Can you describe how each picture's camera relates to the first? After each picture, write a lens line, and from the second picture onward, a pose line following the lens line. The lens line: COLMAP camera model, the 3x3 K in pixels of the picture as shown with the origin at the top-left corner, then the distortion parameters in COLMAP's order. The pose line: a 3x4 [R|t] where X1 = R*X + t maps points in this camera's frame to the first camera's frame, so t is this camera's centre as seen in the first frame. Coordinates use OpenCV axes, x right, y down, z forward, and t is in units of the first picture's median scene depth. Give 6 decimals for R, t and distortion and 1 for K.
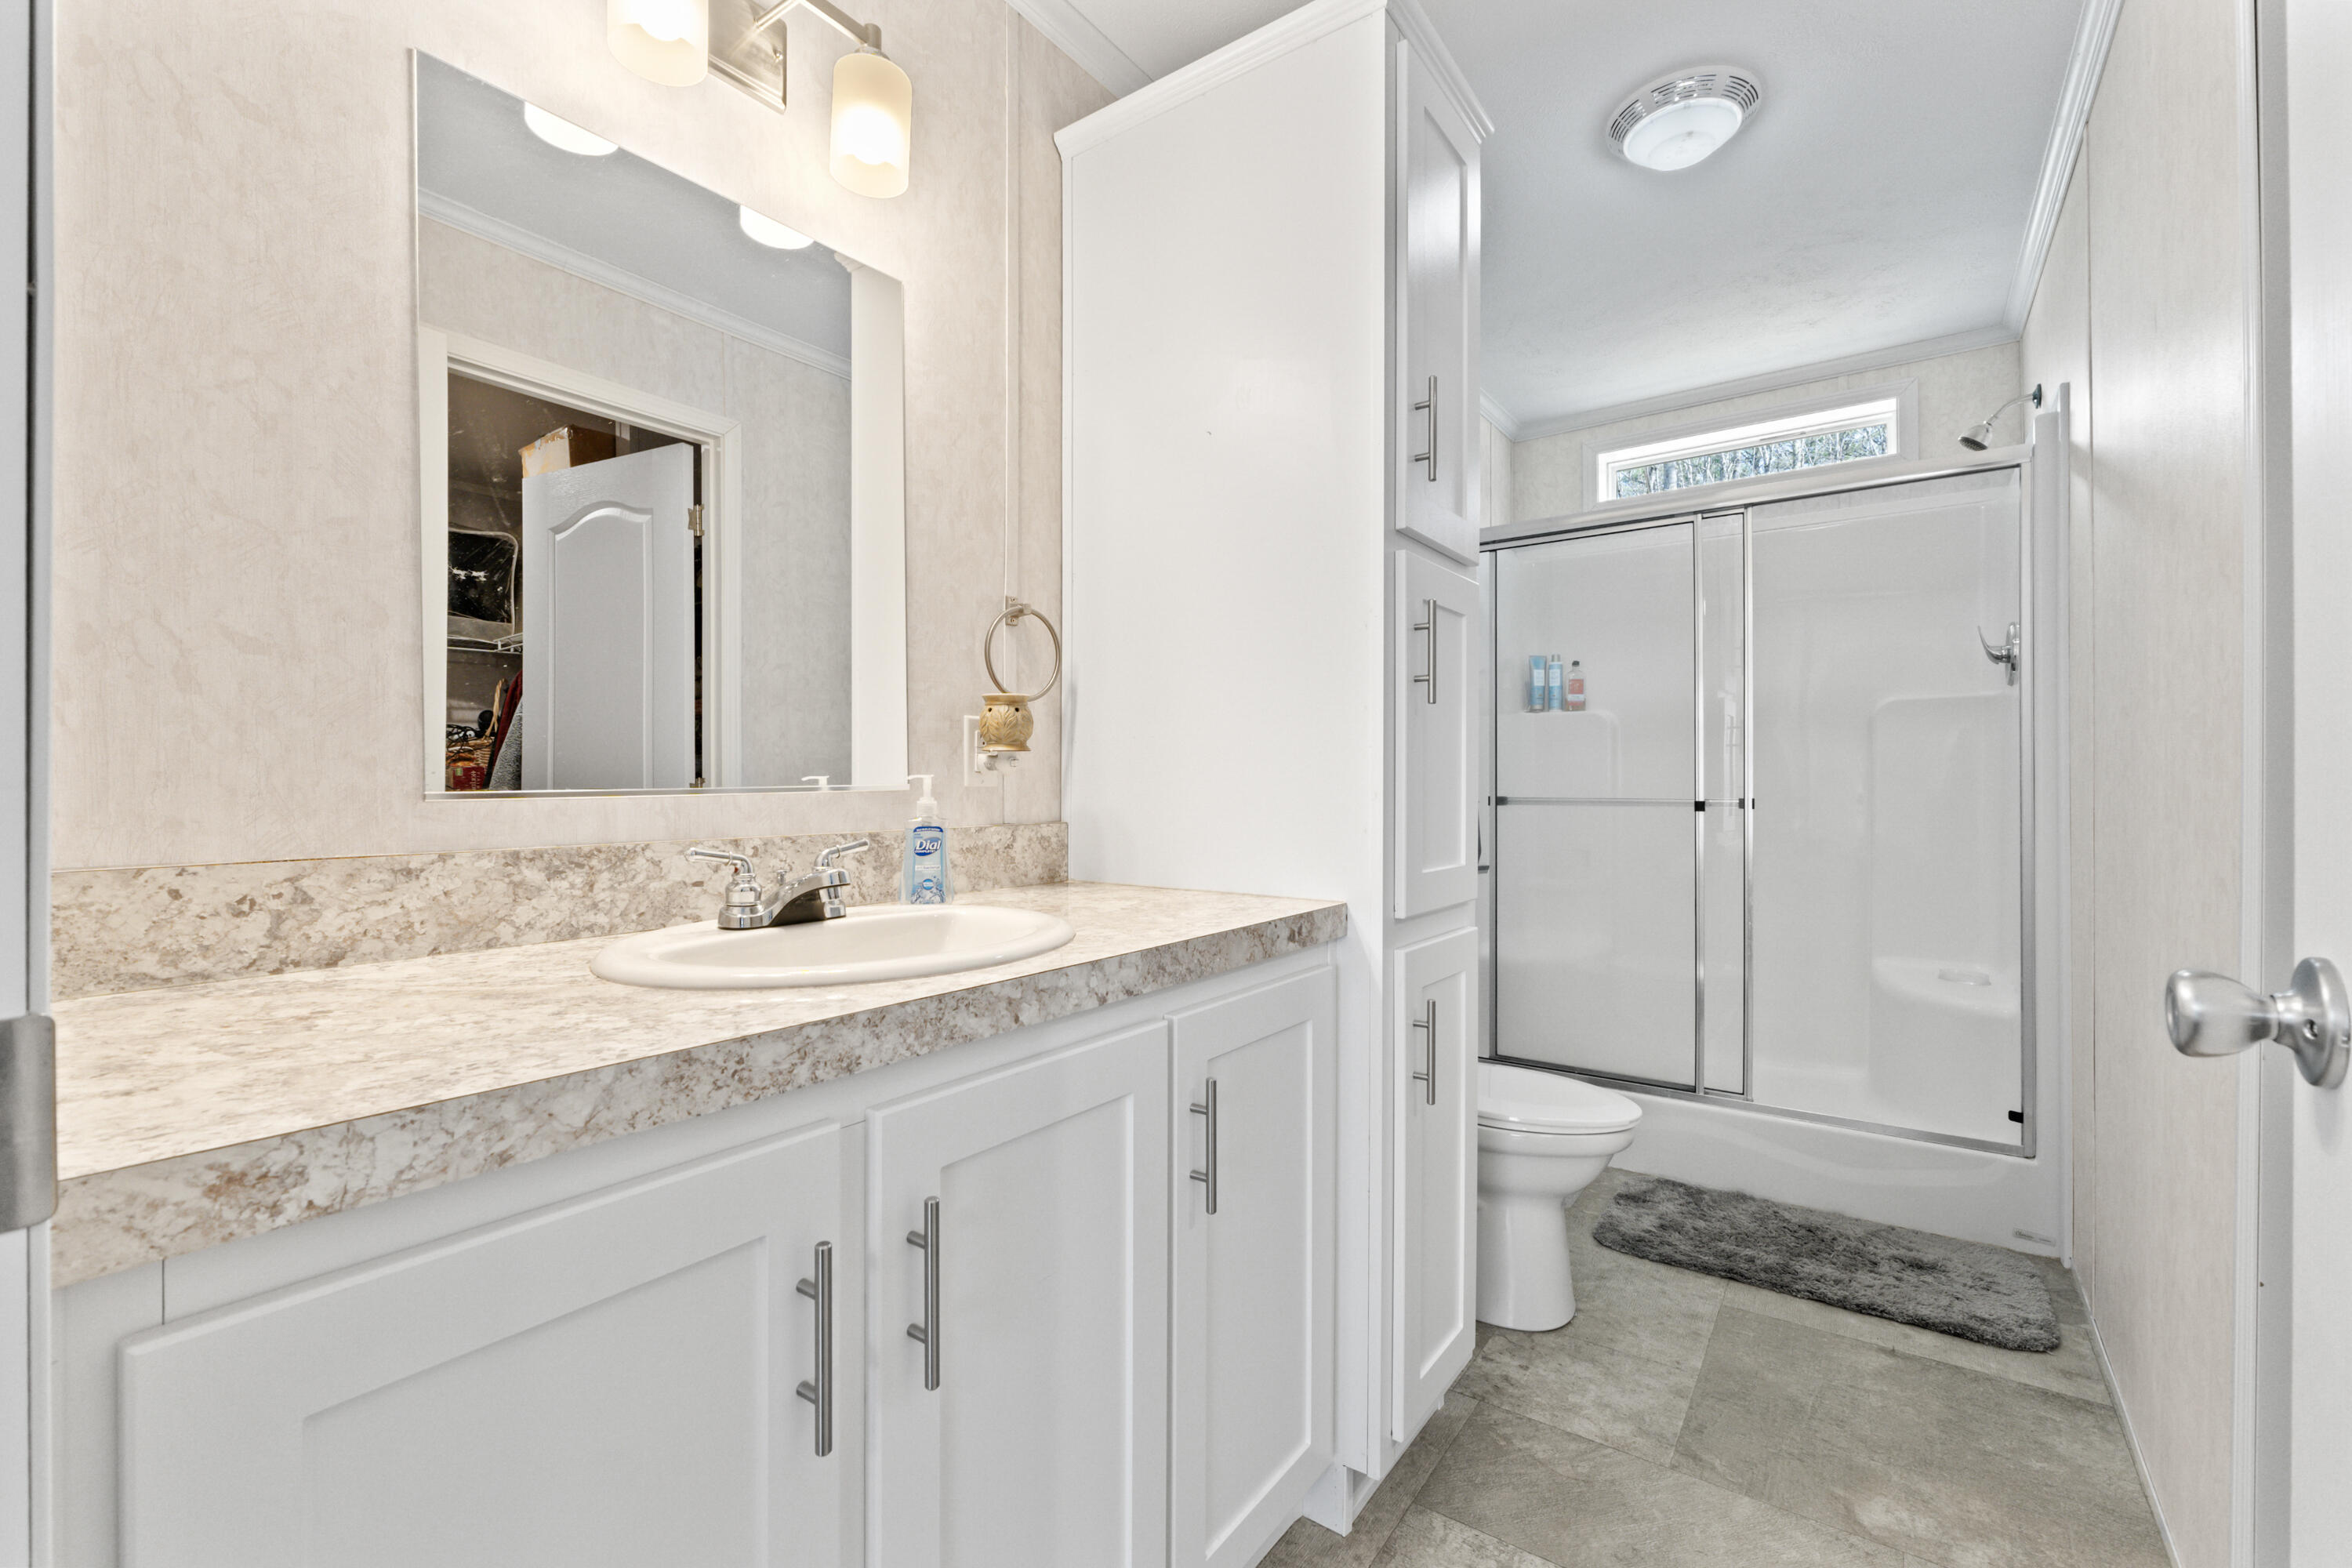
lens RADIAL K [[1012.2, 0, 1170.5], [0, 1012.2, 793.4], [0, 0, 1]] dist [-0.006864, -0.001762]
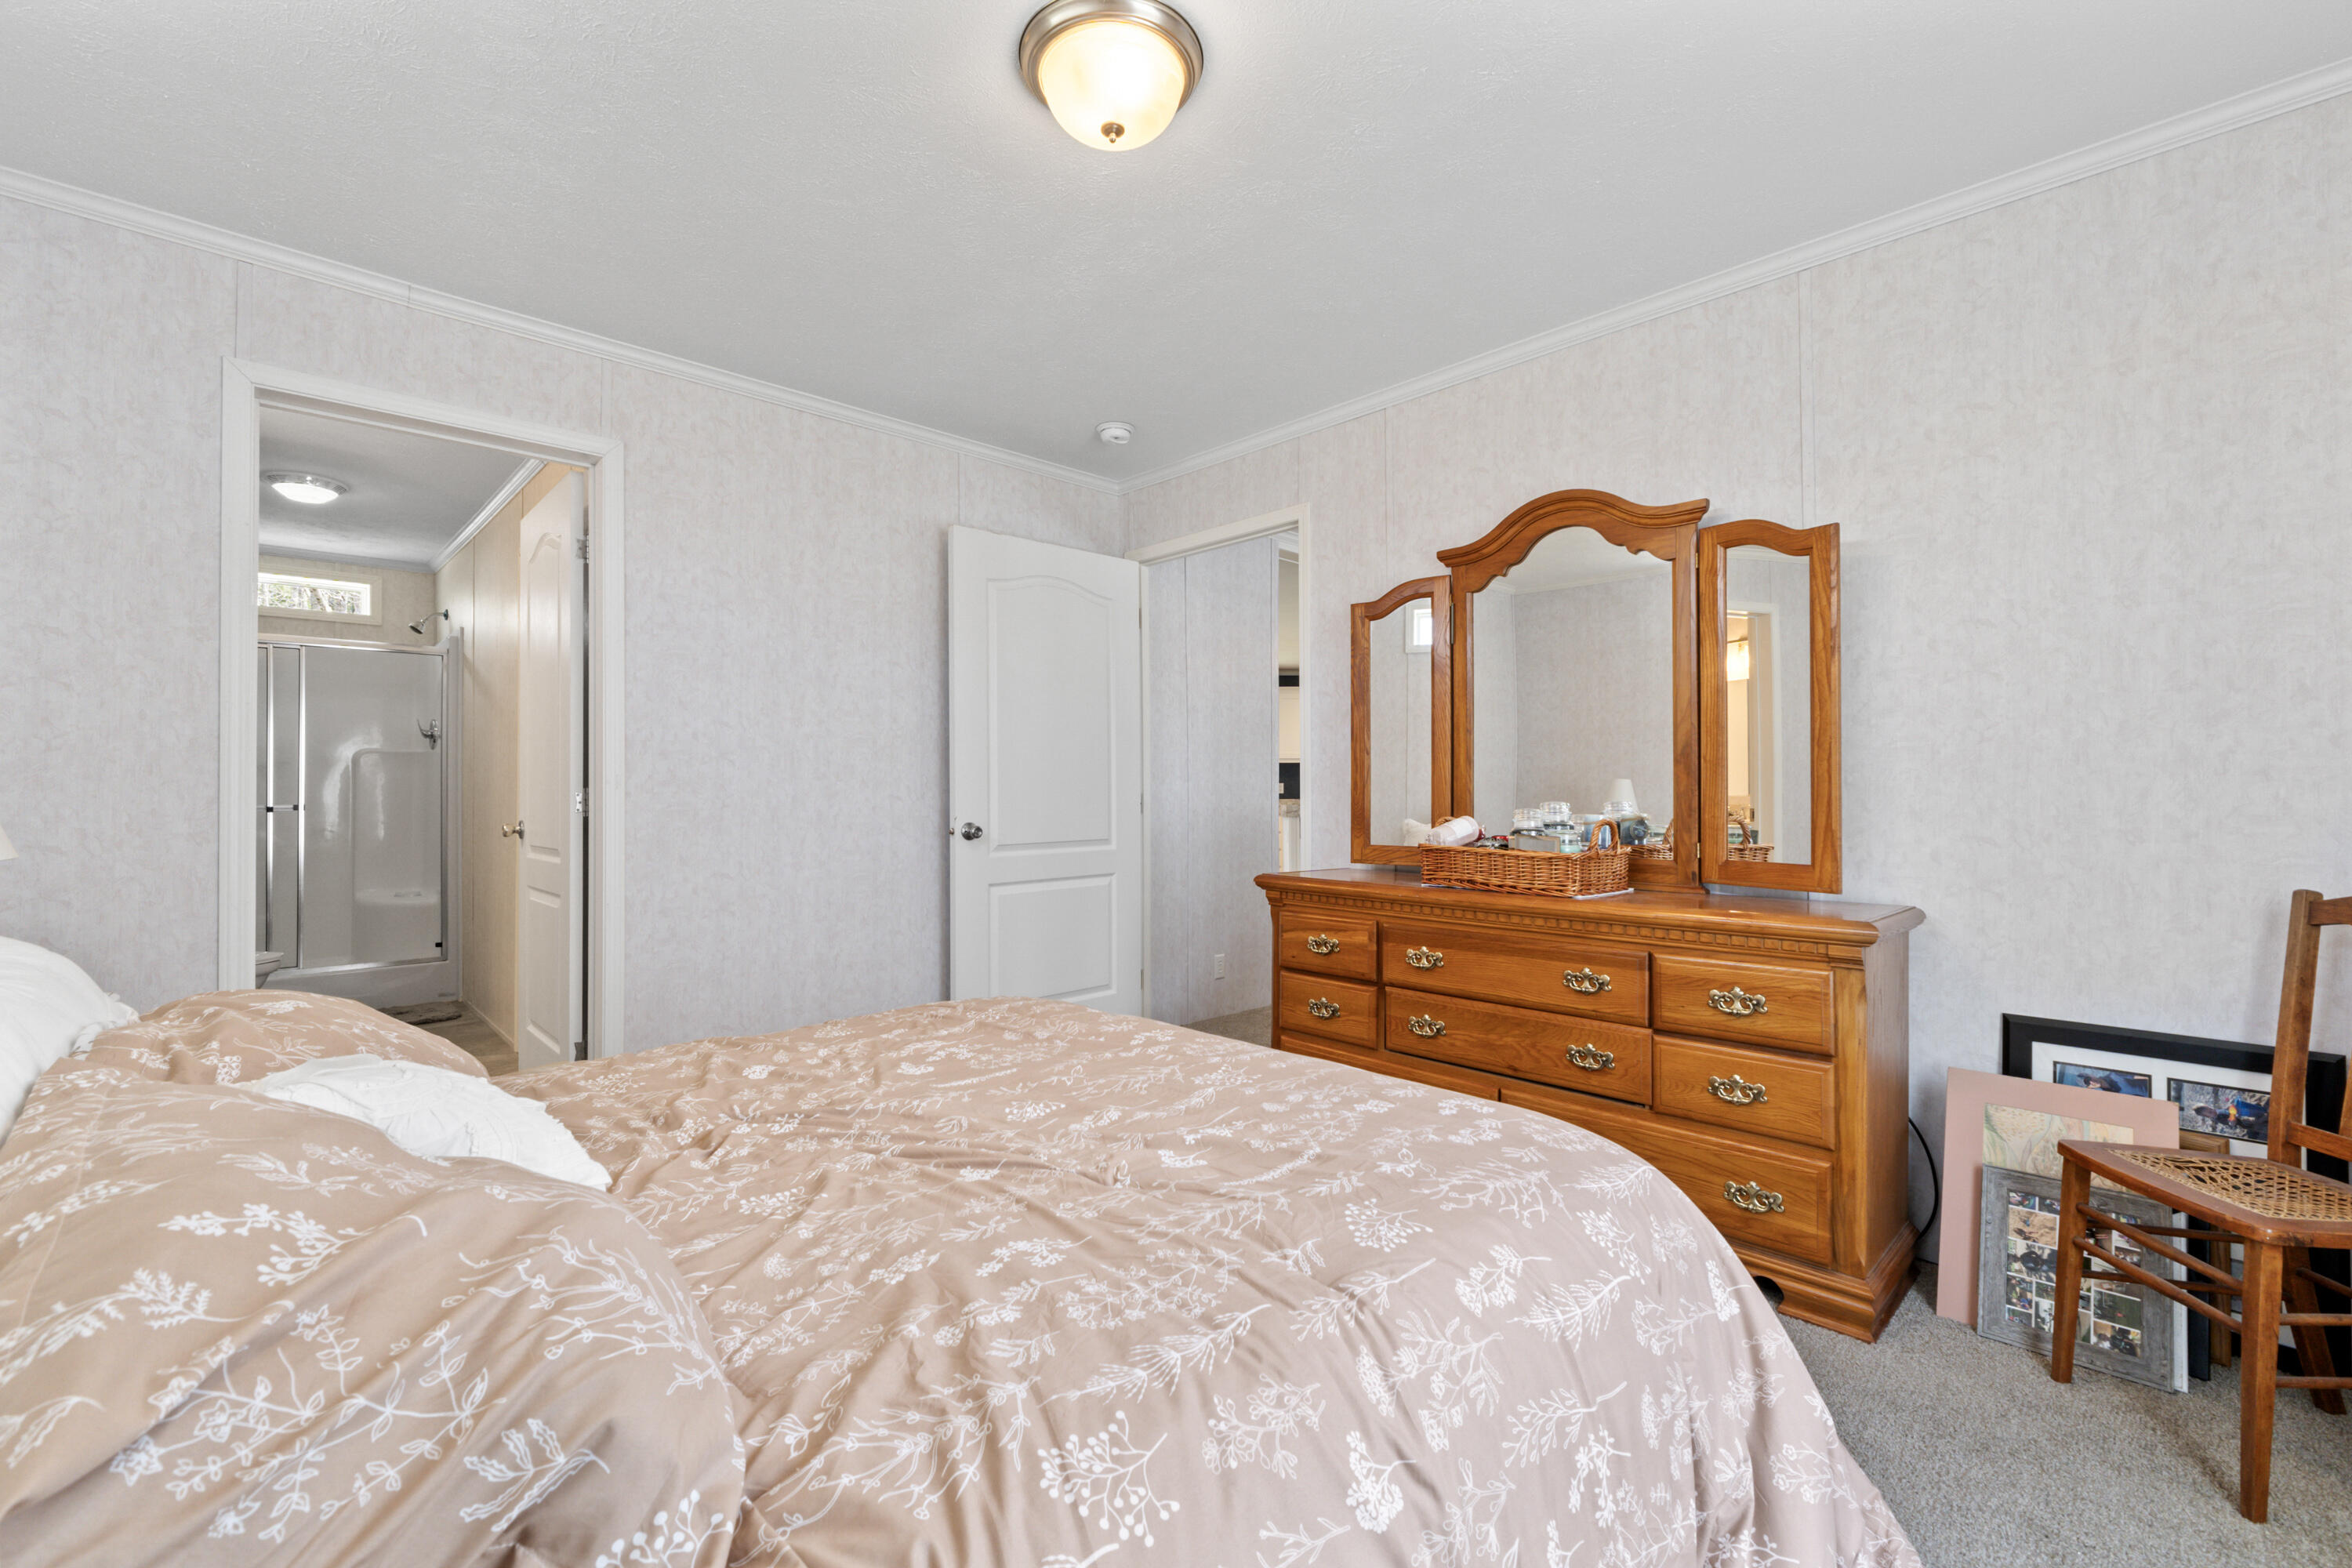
lens RADIAL K [[1012.2, 0, 1179.0], [0, 1012.2, 776.6], [0, 0, 1]] dist [-0.006864, -0.001762]
pose [[0.180023, 0.011221, 0.983598, -0.956529], [0.009102, 0.999873, -0.013072, -0.006882], [-0.983620, 0.011306, 0.179898, -0.913875]]
